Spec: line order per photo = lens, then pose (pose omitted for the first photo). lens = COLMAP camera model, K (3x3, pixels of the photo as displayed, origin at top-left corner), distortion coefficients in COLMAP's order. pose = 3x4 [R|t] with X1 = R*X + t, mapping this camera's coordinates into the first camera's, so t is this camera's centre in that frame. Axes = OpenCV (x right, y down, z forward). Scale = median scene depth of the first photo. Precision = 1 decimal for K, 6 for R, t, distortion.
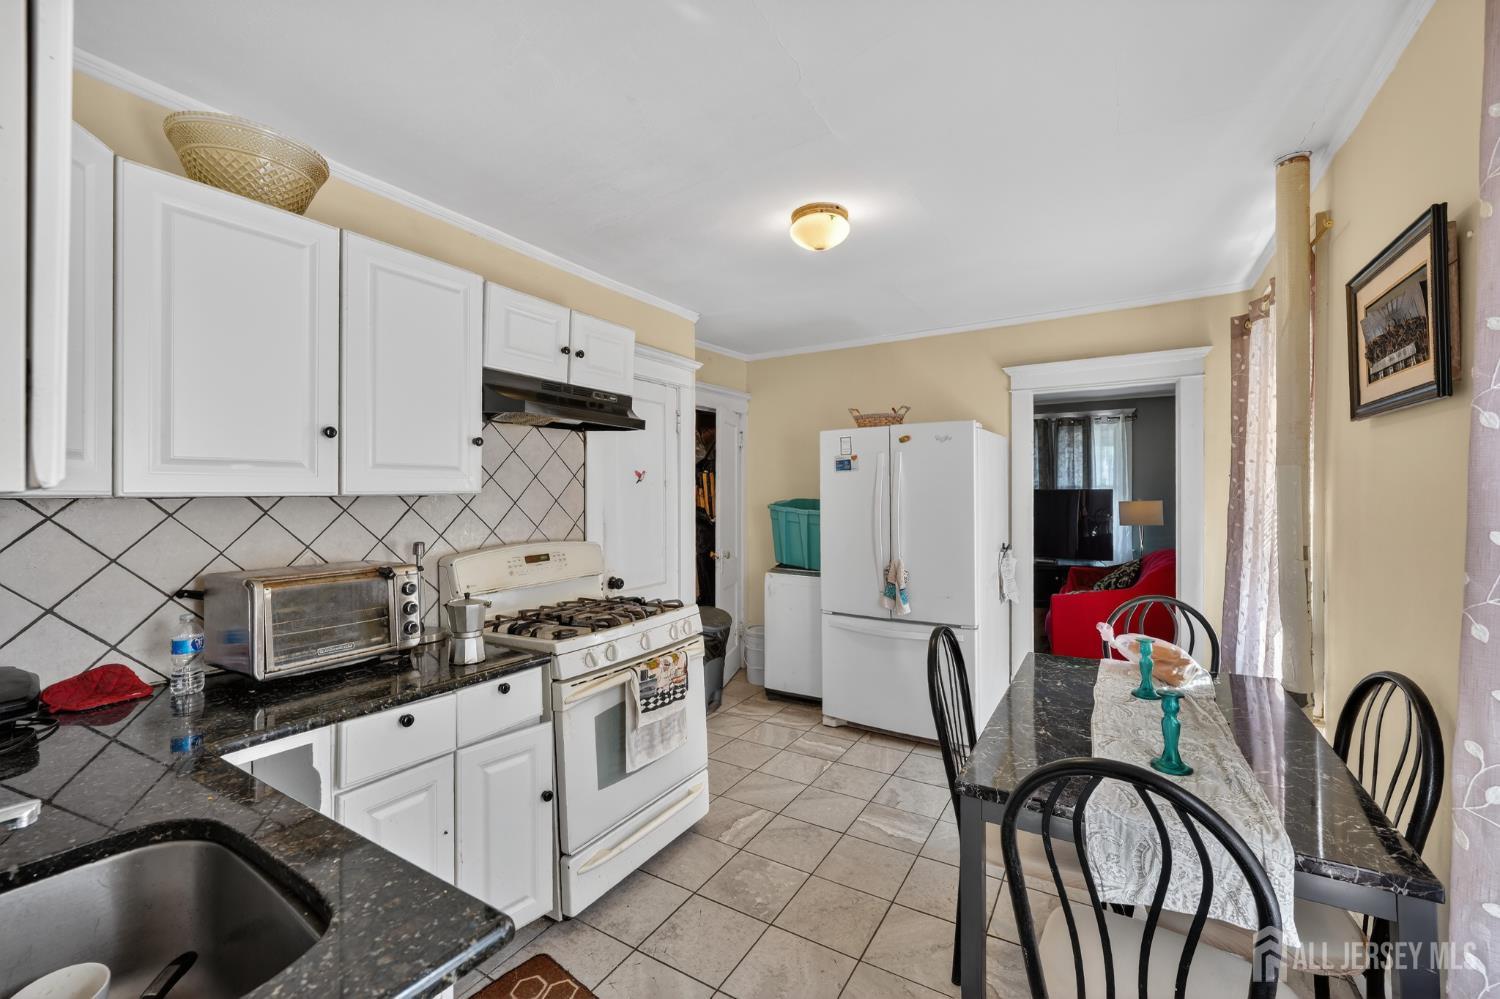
lens RADIAL K [[613.7, 0, 754.9], [0, 613.7, 486.3], [0, 0, 1]] dist [0.000057, 0.000034]
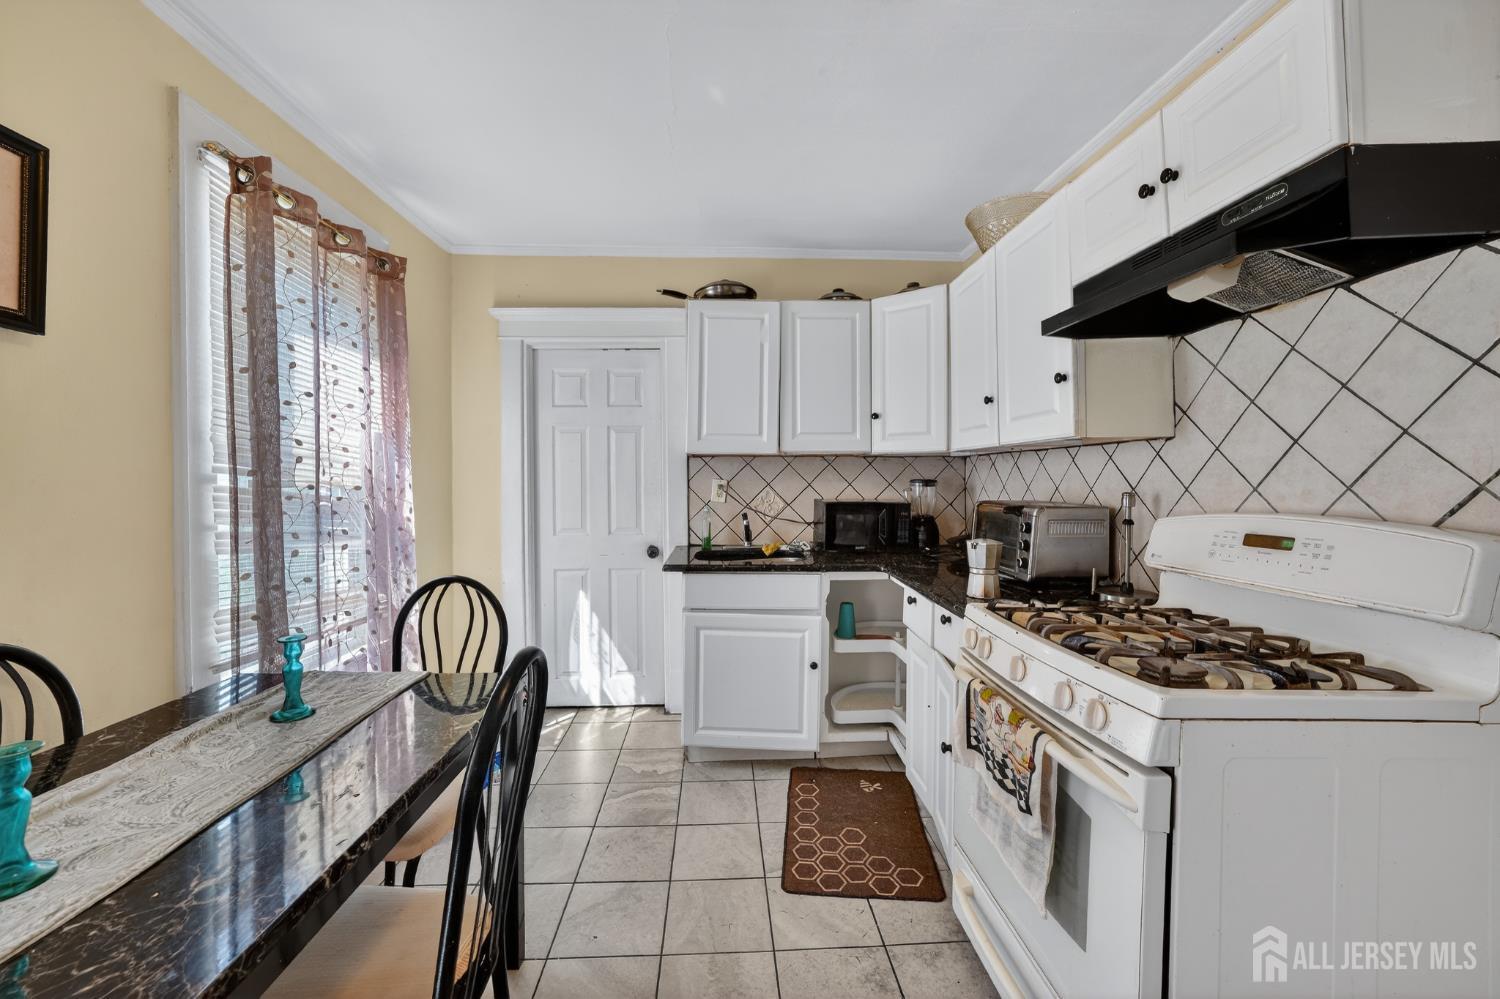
lens RADIAL K [[613.7, 0, 754.9], [0, 613.7, 486.3], [0, 0, 1]] dist [0.000057, 0.000034]
pose [[-0.826596, 0.008041, -0.562738, 0.353633], [0.008959, 0.999959, 0.001128, 0.066695], [0.562724, -0.004109, -0.826635, 1.267733]]
